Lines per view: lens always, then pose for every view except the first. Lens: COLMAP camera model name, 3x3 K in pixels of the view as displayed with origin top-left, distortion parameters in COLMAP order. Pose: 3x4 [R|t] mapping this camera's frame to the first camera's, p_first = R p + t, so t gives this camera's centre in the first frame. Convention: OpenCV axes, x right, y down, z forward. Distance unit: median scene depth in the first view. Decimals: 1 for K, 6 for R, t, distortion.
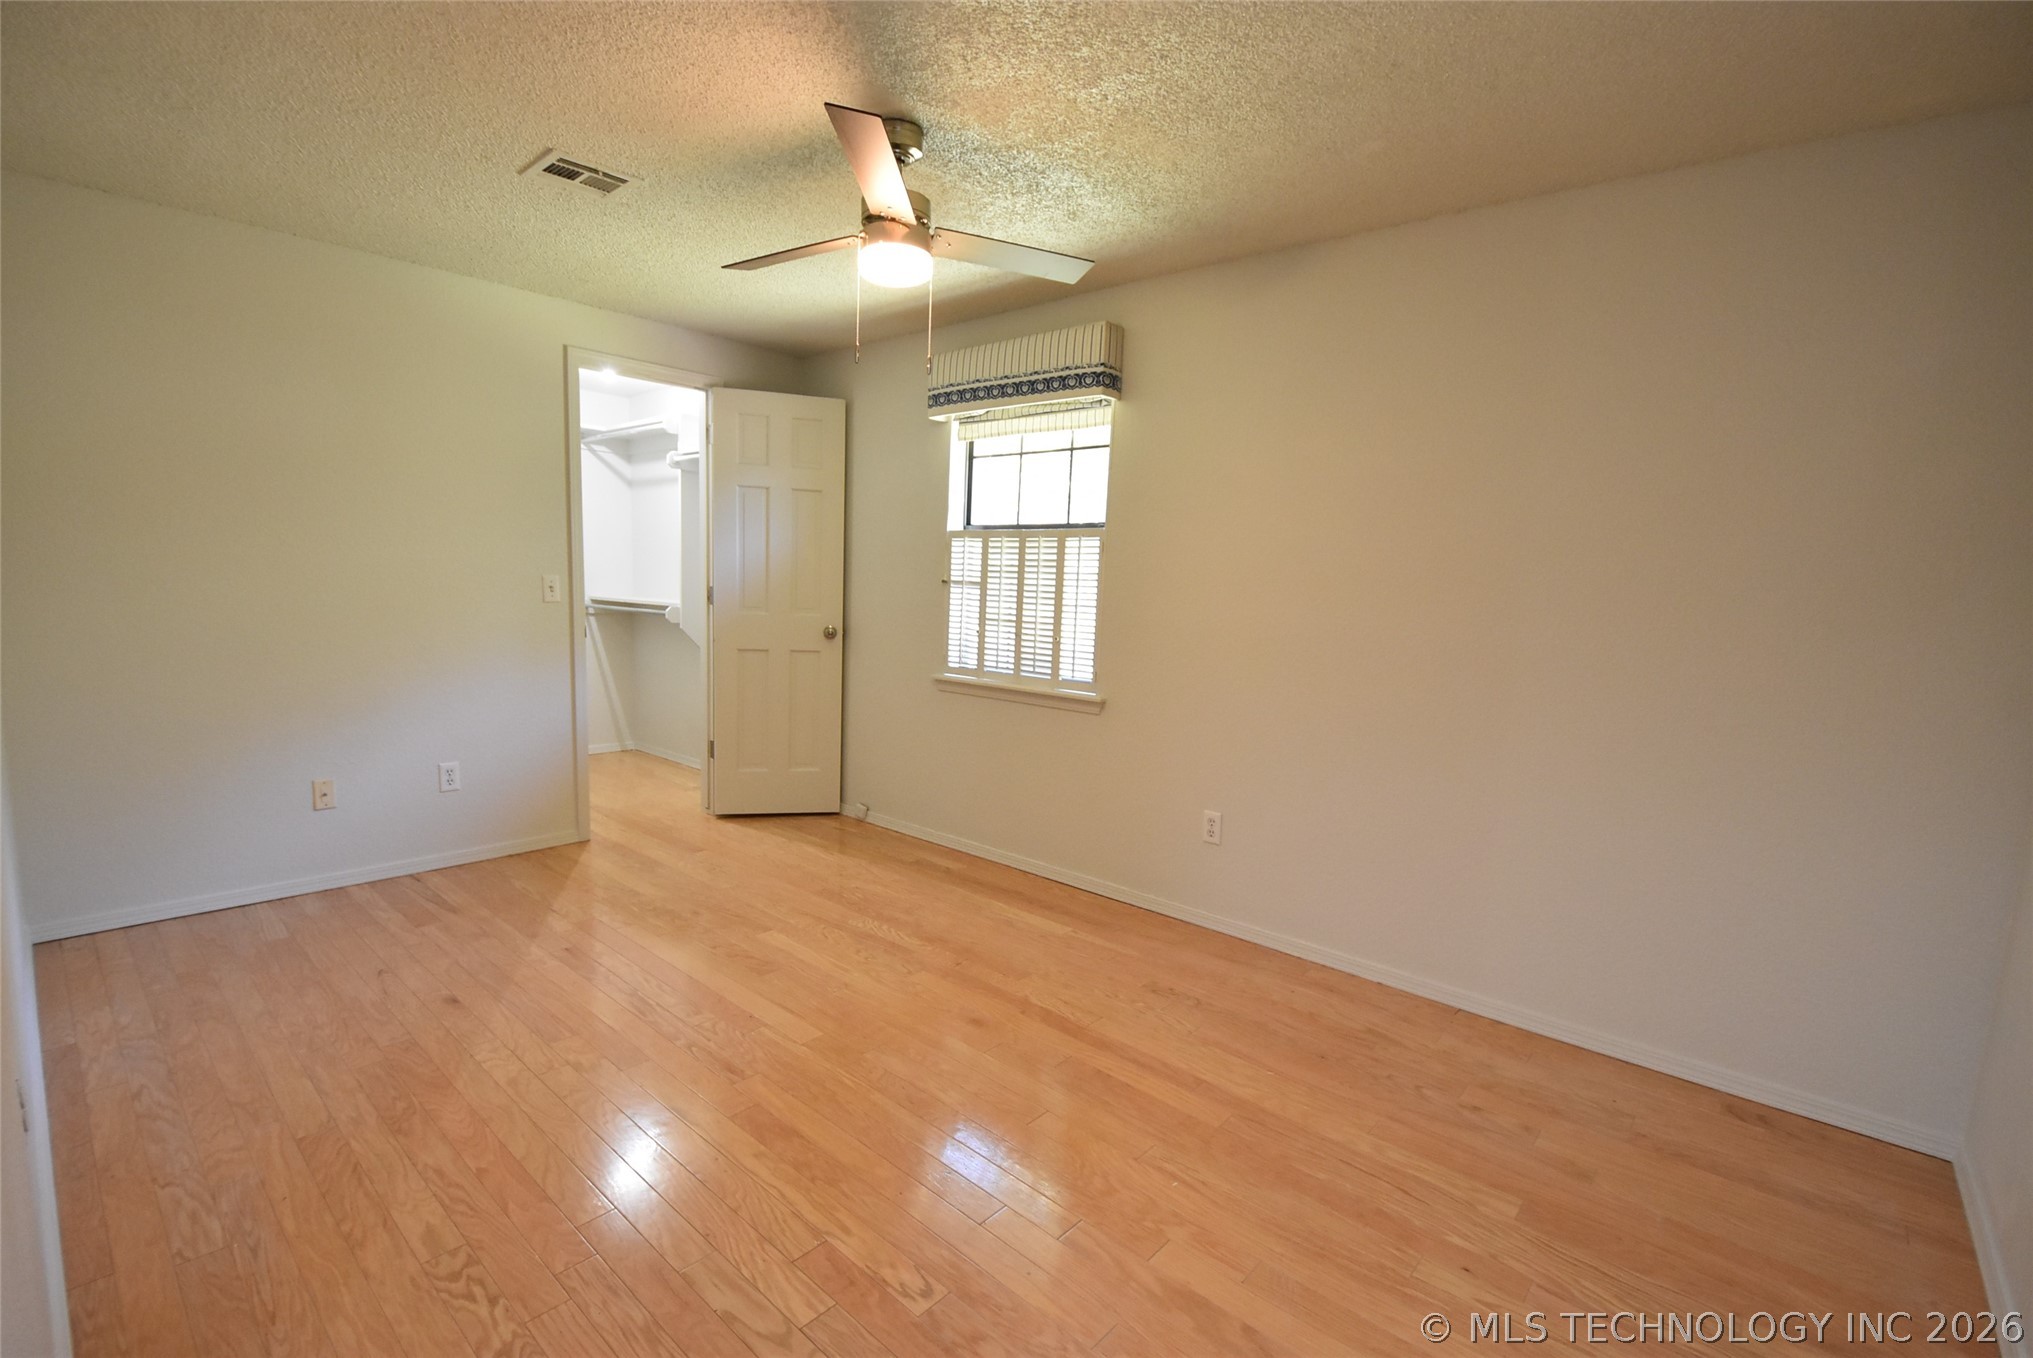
lens RADIAL K [[897.4, 0, 1008.6], [0, 897.4, 701.0], [0, 0, 1]] dist [0.011478, -0.021695]
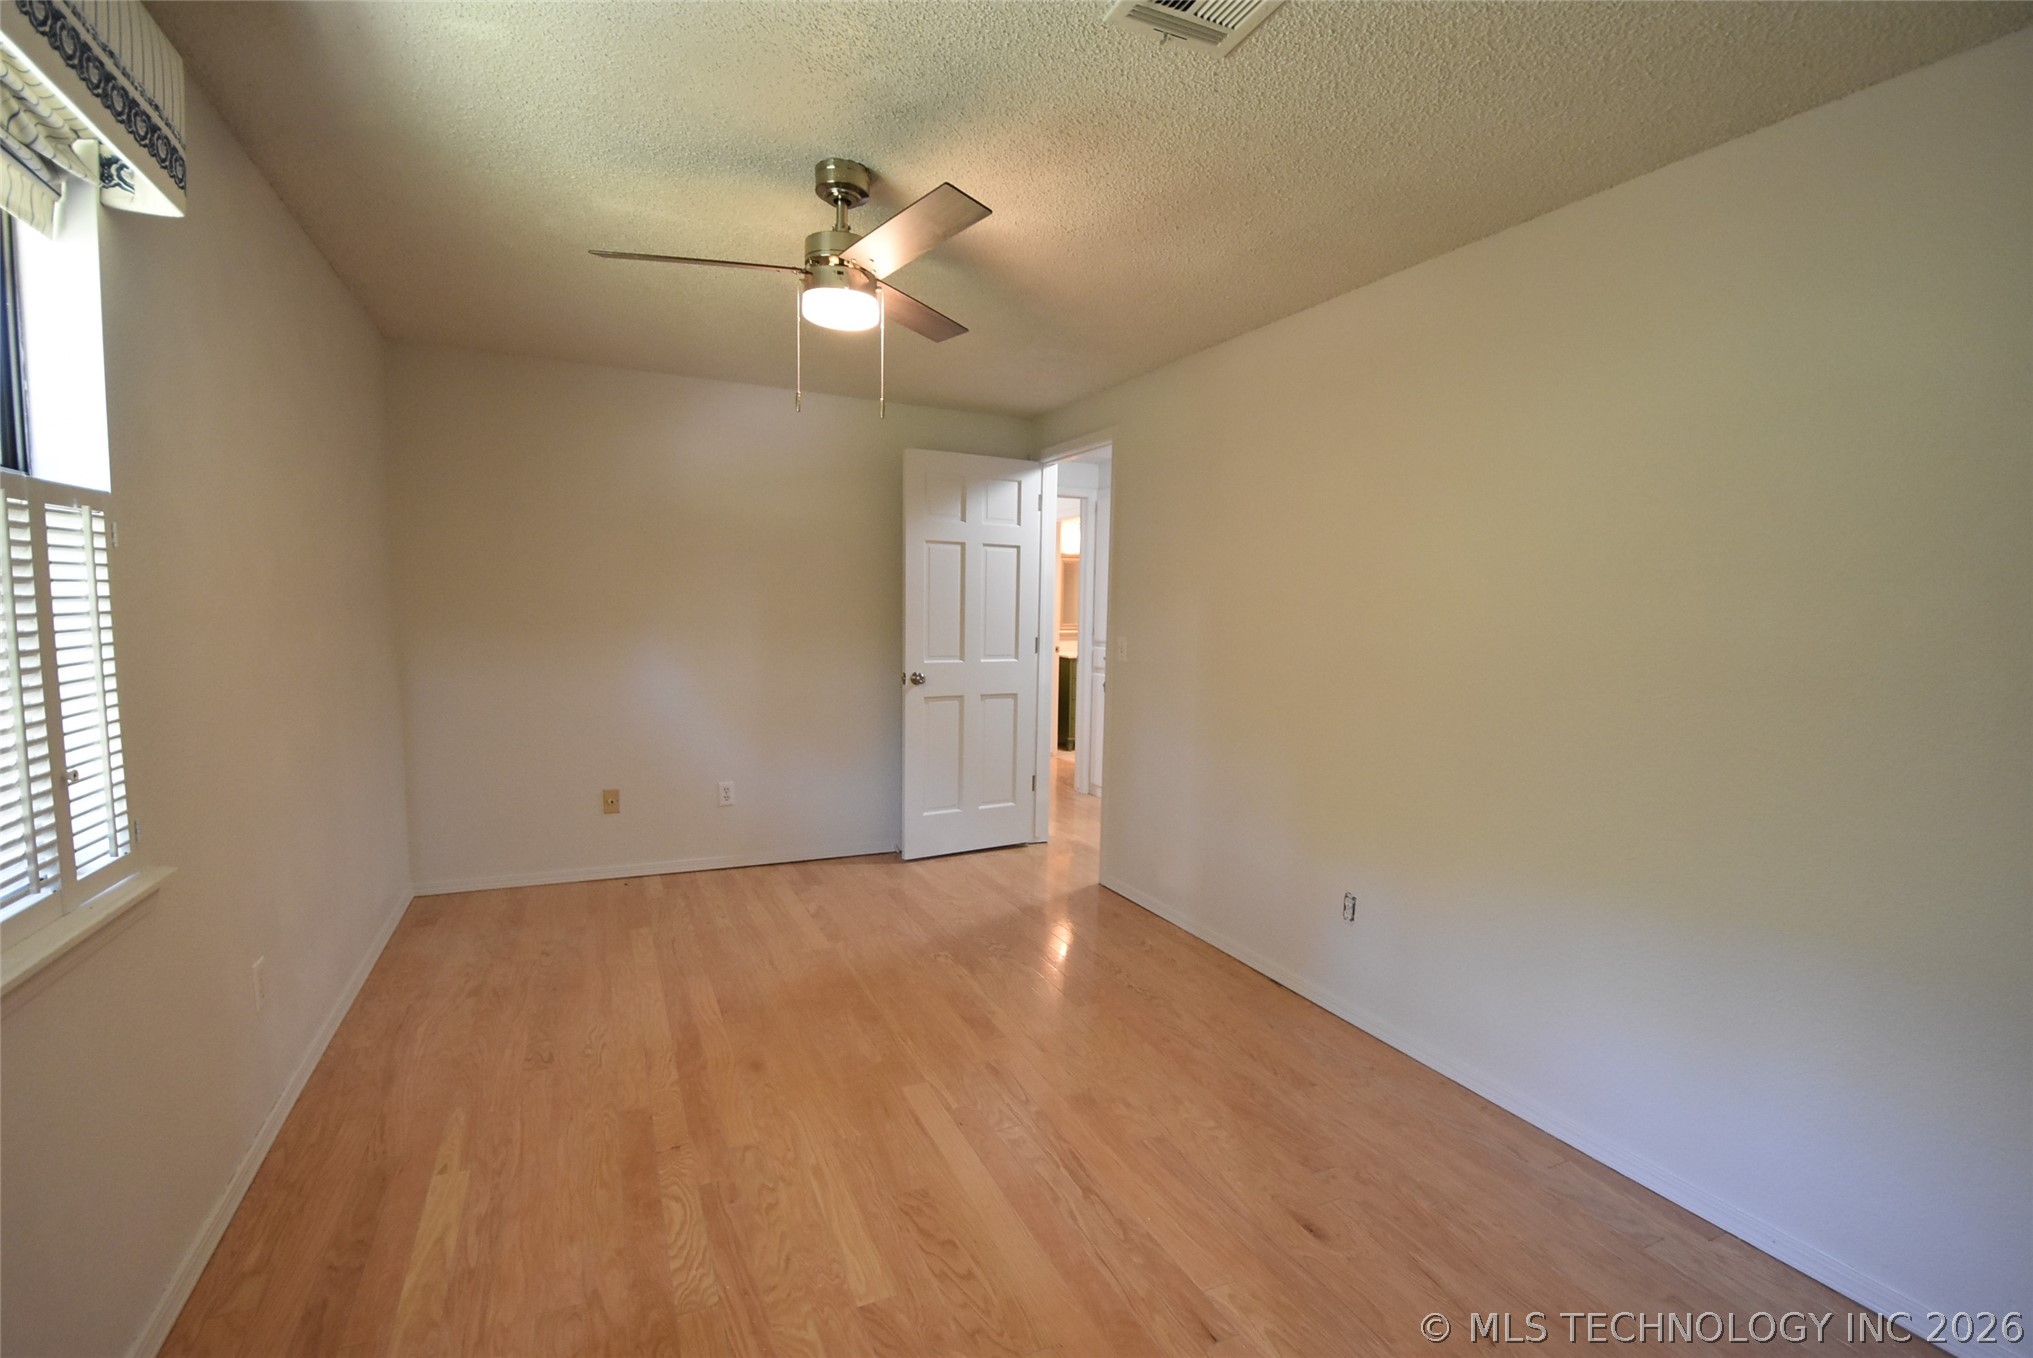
lens RADIAL K [[897.4, 0, 1008.6], [0, 897.4, 701.0], [0, 0, 1]] dist [0.011478, -0.021695]
pose [[-0.914010, -0.101579, 0.392769, -0.662878], [-0.006912, 0.971905, 0.235274, -0.282467], [-0.405633, 0.212328, -0.889033, 1.747677]]
